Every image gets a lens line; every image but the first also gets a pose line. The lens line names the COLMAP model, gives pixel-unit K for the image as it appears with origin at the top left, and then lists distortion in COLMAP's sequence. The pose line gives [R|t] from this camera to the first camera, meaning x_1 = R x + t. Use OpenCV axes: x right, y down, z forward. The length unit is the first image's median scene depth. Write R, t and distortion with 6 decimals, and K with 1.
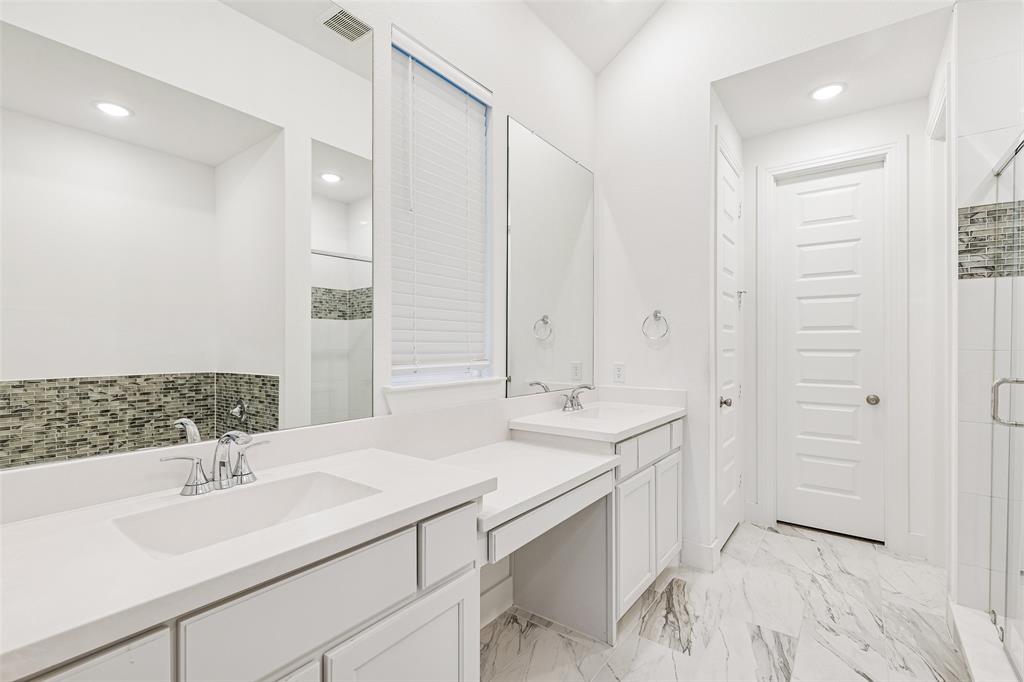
lens RADIAL K [[459.8, 0, 515.1], [0, 459.8, 347.1], [0, 0, 1]] dist [0.010674, -0.002782]
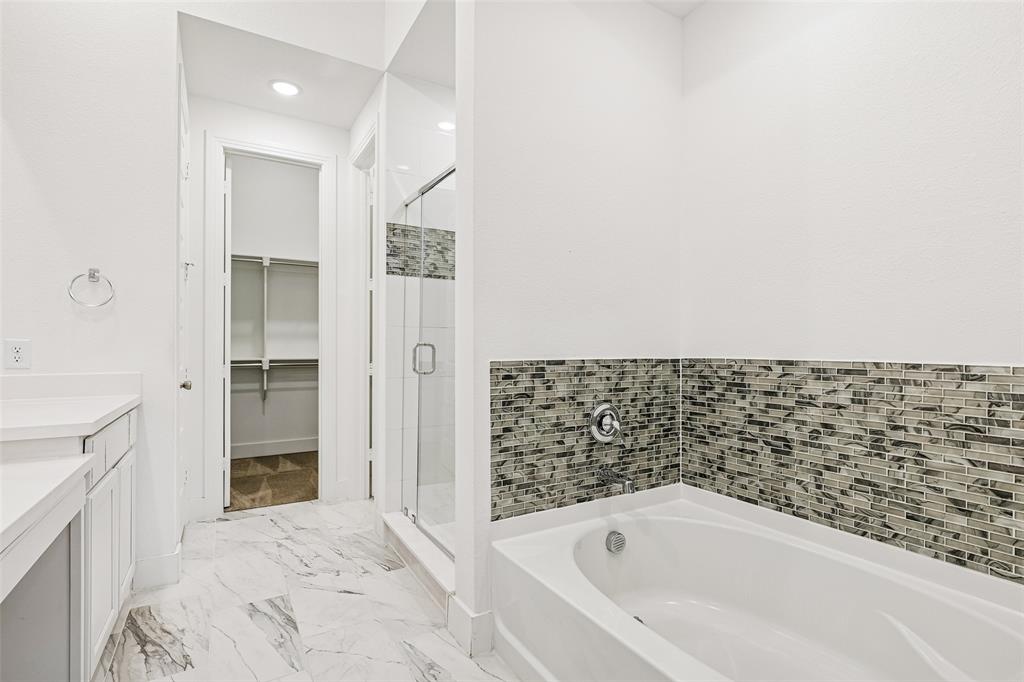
lens RADIAL K [[488.7, 0, 517.5], [0, 488.7, 344.0], [0, 0, 1]] dist [0.001121, 0.000751]
pose [[0.389982, 0.003662, 0.920815, -0.199435], [-0.001380, 0.999993, -0.003392, 0.058043], [-0.920821, 0.000053, 0.389985, 0.078348]]
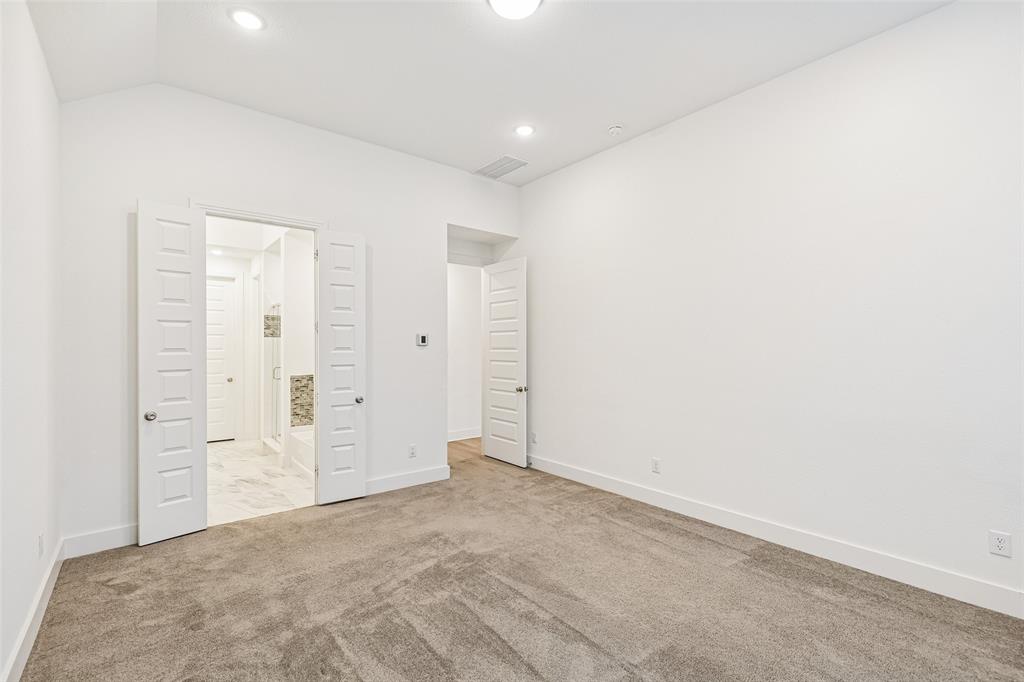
lens RADIAL K [[459.8, 0, 514.1], [0, 459.8, 342.4], [0, 0, 1]] dist [0.010674, -0.002782]
pose [[0.261086, 0.002944, 0.965311, -1.544991], [0.009123, 0.999943, -0.005517, -0.071254], [-0.965272, 0.010247, 0.261044, -1.387816]]
